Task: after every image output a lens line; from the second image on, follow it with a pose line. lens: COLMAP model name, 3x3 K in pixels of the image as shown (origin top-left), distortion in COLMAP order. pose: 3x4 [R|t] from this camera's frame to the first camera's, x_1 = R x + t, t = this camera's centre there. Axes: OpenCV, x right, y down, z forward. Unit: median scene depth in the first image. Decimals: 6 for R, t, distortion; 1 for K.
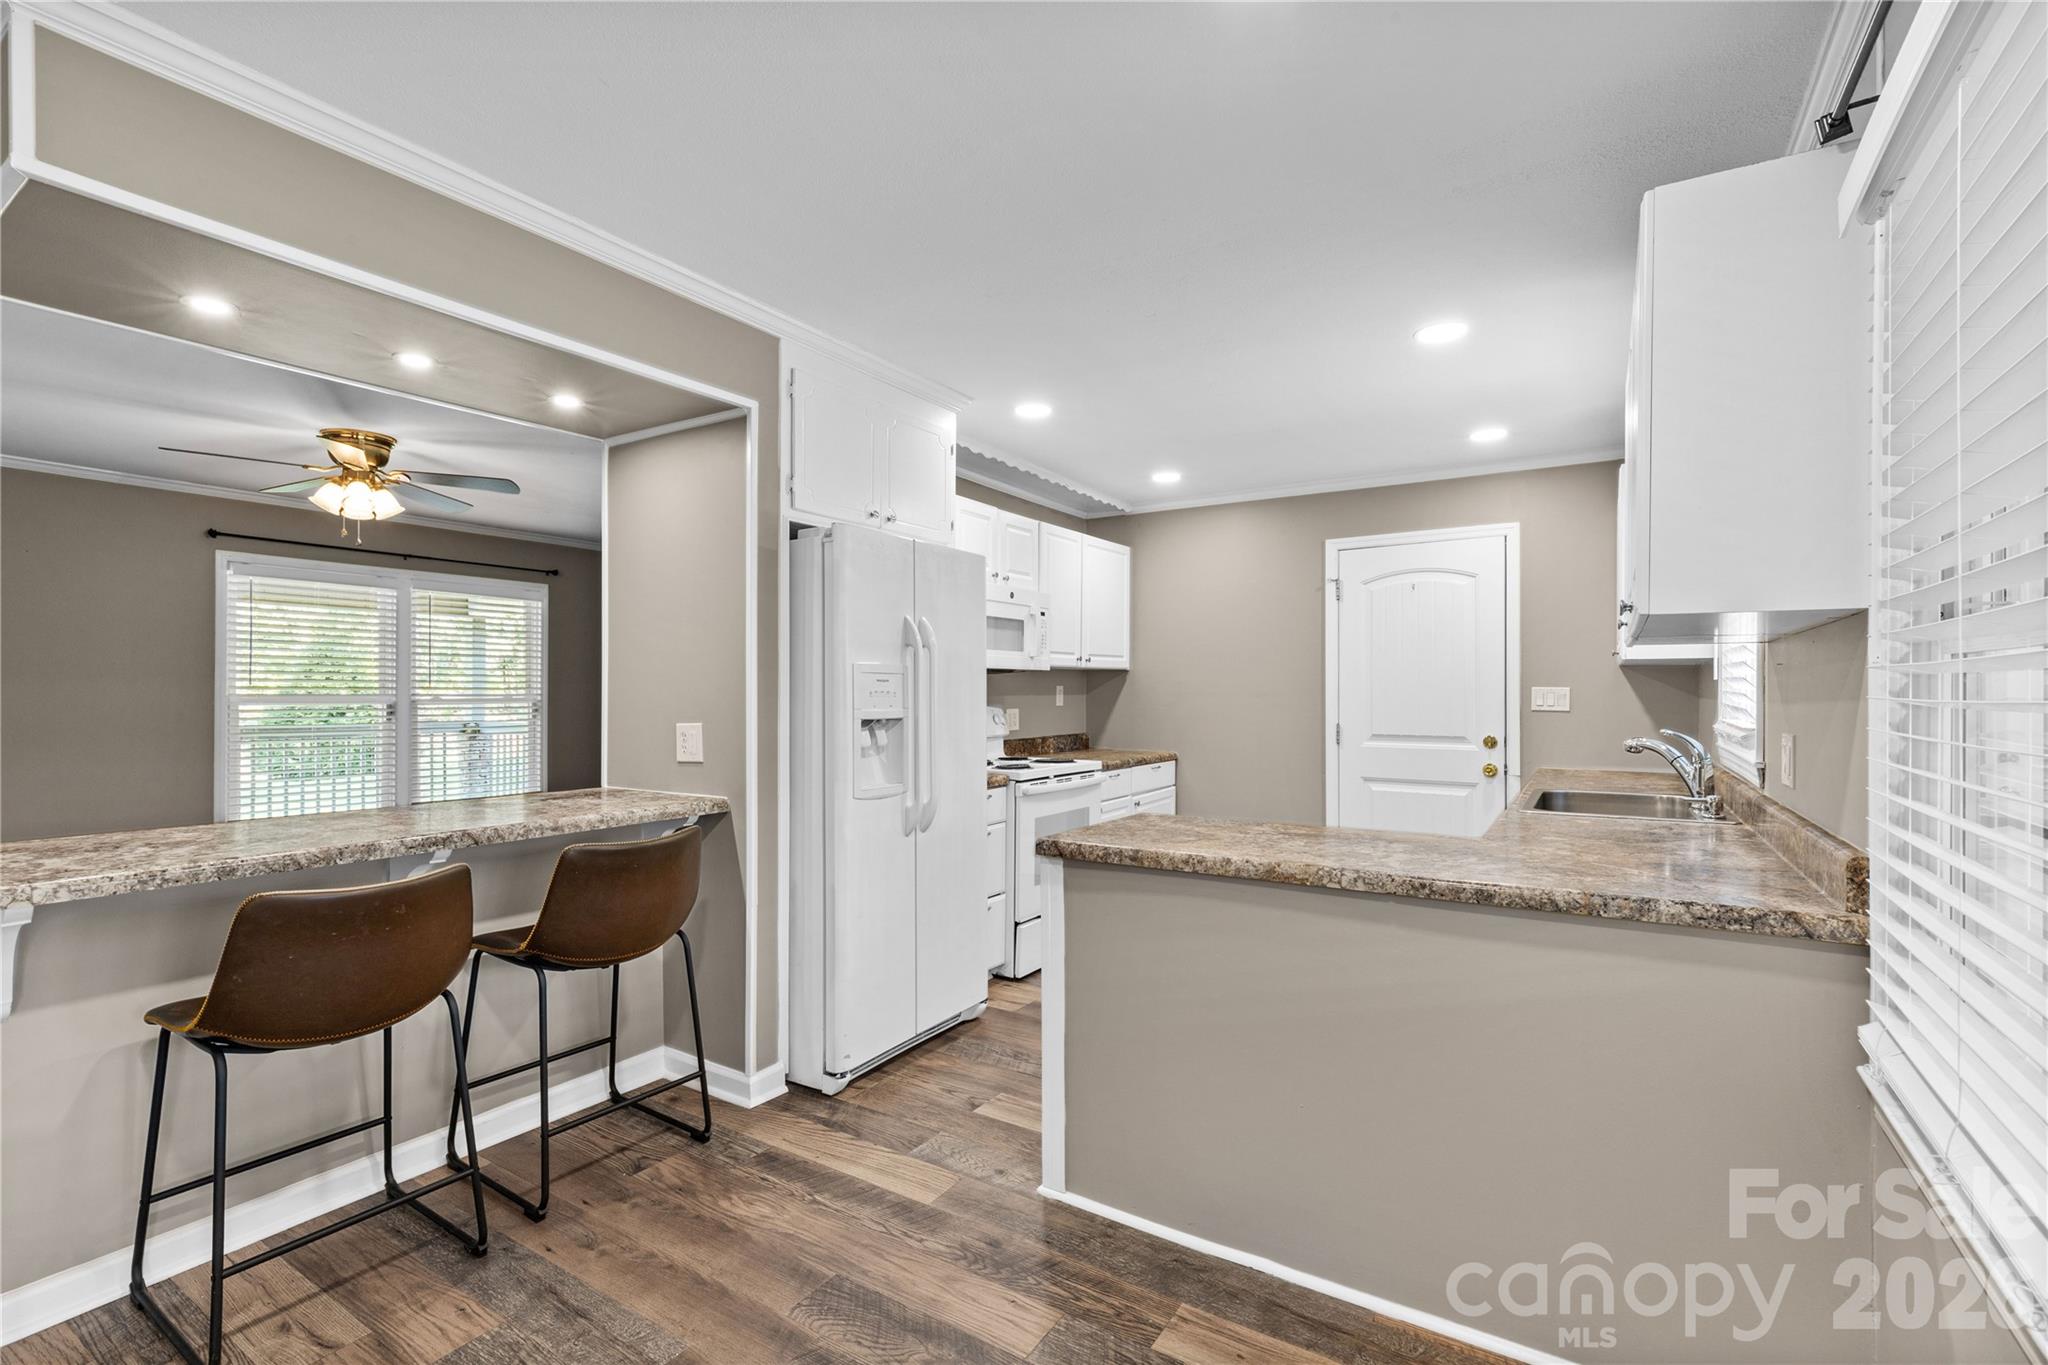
lens RADIAL K [[926.8, 0, 1045.5], [0, 926.8, 679.7], [0, 0, 1]] dist [0.000660, 0.000132]
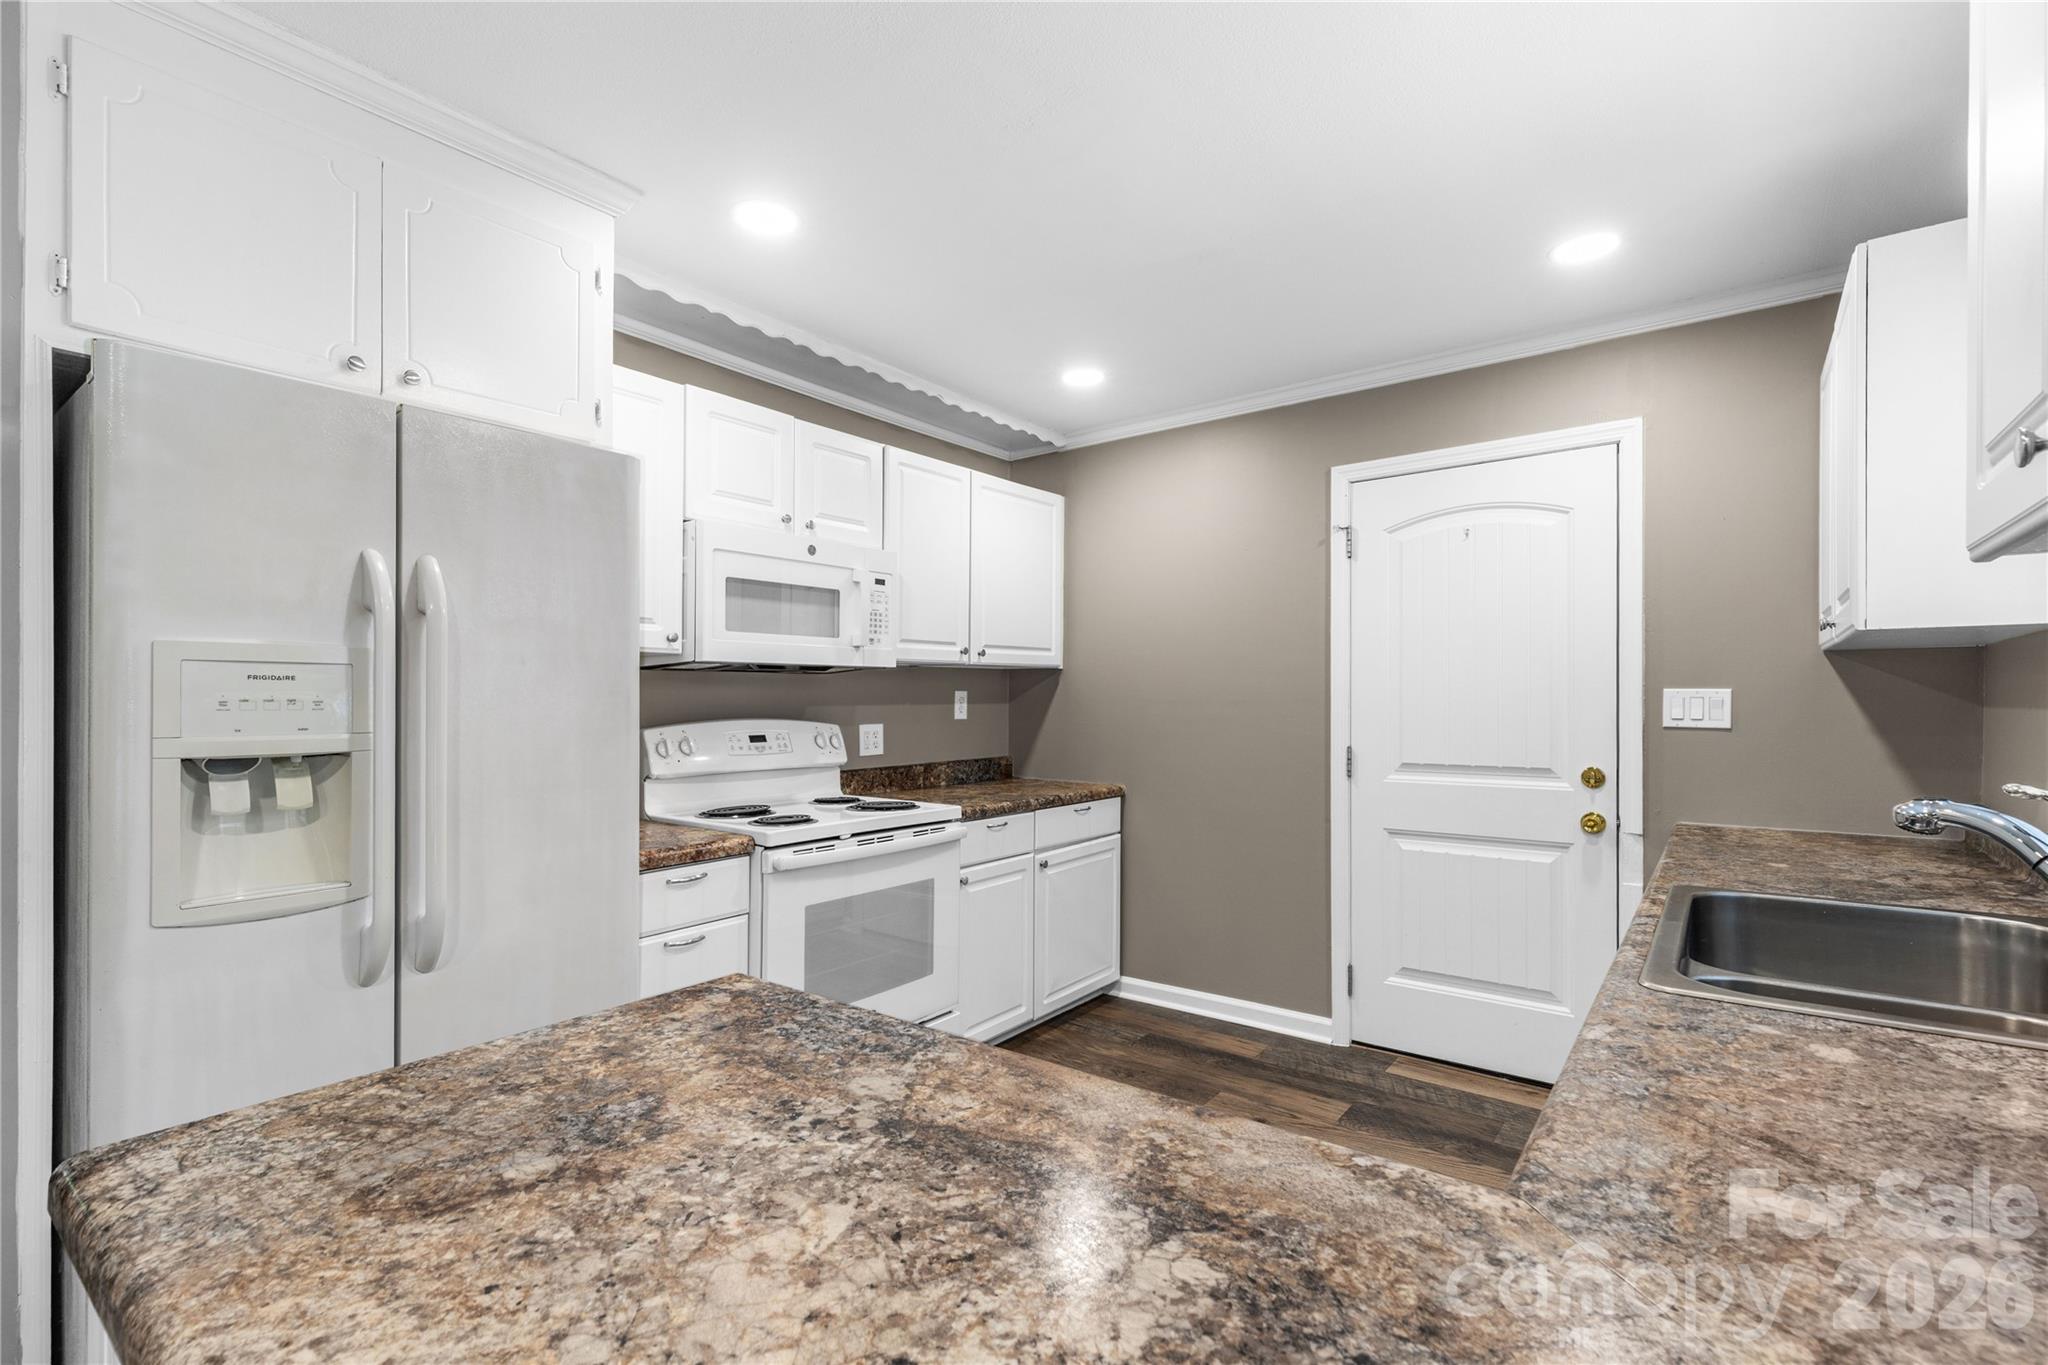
lens RADIAL K [[946.2, 0, 1045.5], [0, 946.2, 690.8], [0, 0, 1]] dist [-0.001566, 0.022787]
pose [[0.995296, -0.005801, -0.096705, 0.178232], [0.006179, 0.999974, 0.003603, 0.005029], [0.096681, -0.004184, 0.995307, 0.335987]]
